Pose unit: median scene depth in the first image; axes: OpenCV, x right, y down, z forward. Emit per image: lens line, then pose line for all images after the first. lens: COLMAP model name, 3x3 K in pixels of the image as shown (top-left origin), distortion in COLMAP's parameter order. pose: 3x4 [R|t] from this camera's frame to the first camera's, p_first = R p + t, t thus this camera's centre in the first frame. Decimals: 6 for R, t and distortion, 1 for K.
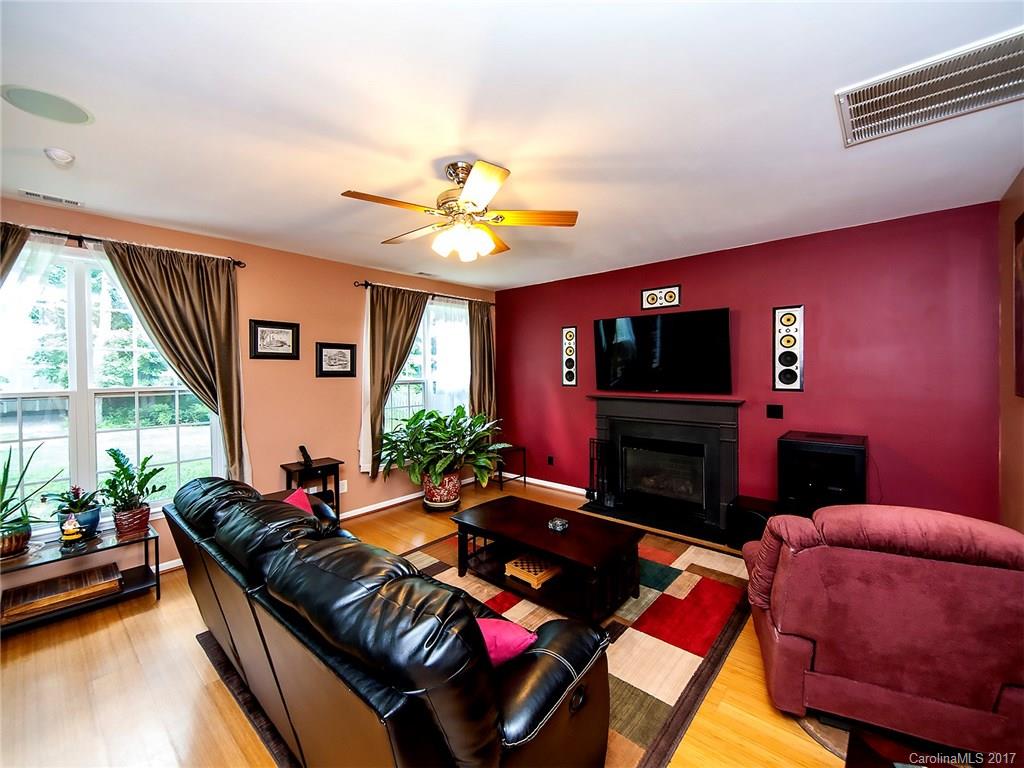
lens RADIAL K [[420.3, 0, 507.9], [0, 420.3, 373.2], [0, 0, 1]] dist [0.014232, -0.000313]
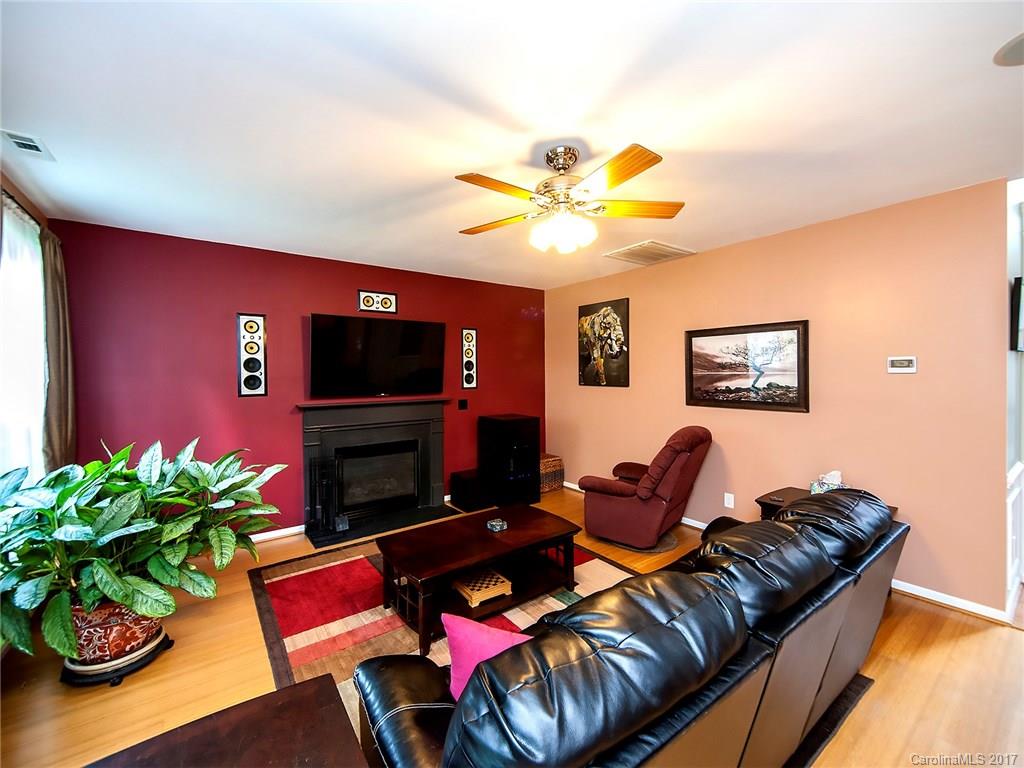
lens RADIAL K [[420.3, 0, 507.9], [0, 420.3, 373.2], [0, 0, 1]] dist [0.014232, -0.000313]
pose [[0.212855, 0.004576, 0.977073, -0.550881], [0.012139, 0.999899, -0.007328, 0.001725], [-0.977008, 0.013421, 0.212779, 0.484072]]
